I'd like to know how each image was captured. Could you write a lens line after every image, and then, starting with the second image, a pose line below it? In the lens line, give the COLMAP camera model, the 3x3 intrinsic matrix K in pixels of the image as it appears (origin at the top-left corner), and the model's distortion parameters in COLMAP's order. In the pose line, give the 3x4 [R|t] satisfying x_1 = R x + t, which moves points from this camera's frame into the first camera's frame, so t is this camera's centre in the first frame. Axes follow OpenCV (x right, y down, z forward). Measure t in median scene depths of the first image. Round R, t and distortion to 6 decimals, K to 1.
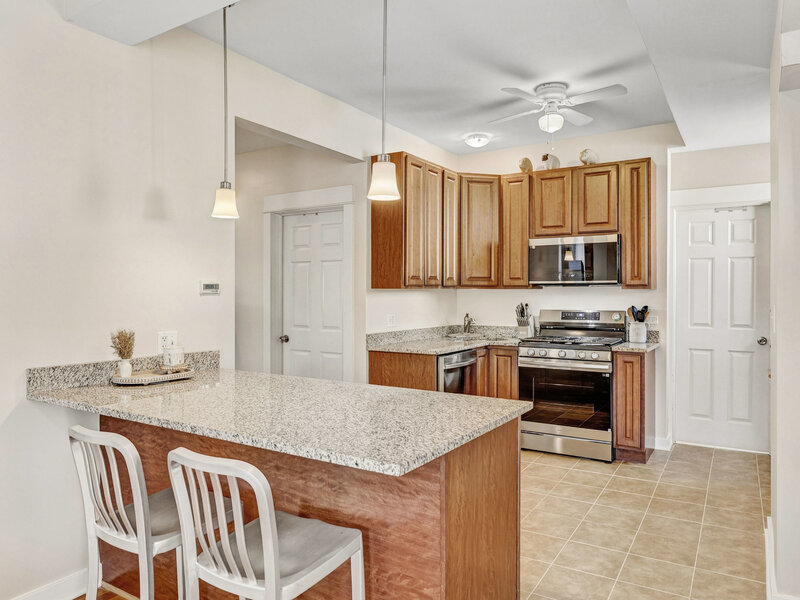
lens RADIAL K [[548.7, 0, 407.4], [0, 548.7, 294.1], [0, 0, 1]] dist [-0.007693, 0.003463]
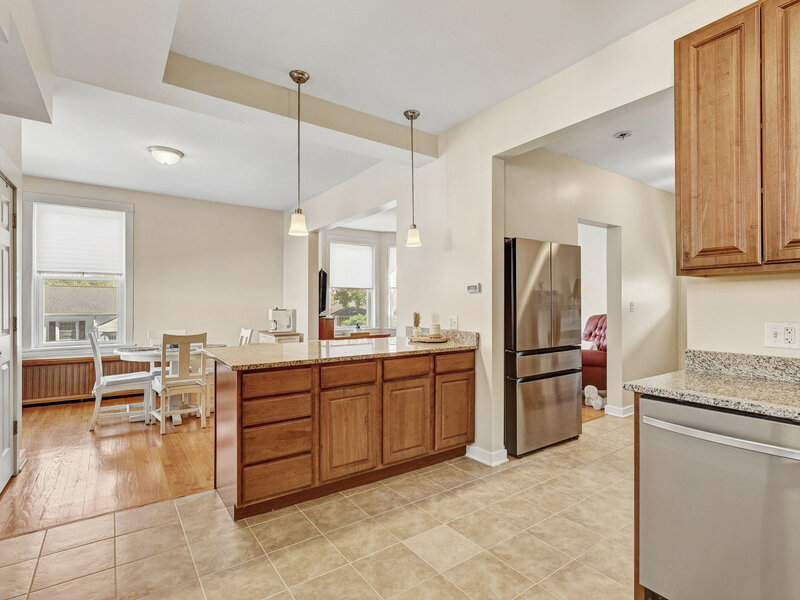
lens RADIAL K [[407.7, 0, 406.2], [0, 407.7, 302.2], [0, 0, 1]] dist [0.000436, -0.000703]
pose [[-0.387462, -0.002459, -0.921883, 0.463213], [0.000127, 0.999996, -0.002721, 0.017846], [0.921886, -0.001171, -0.387460, 0.830575]]
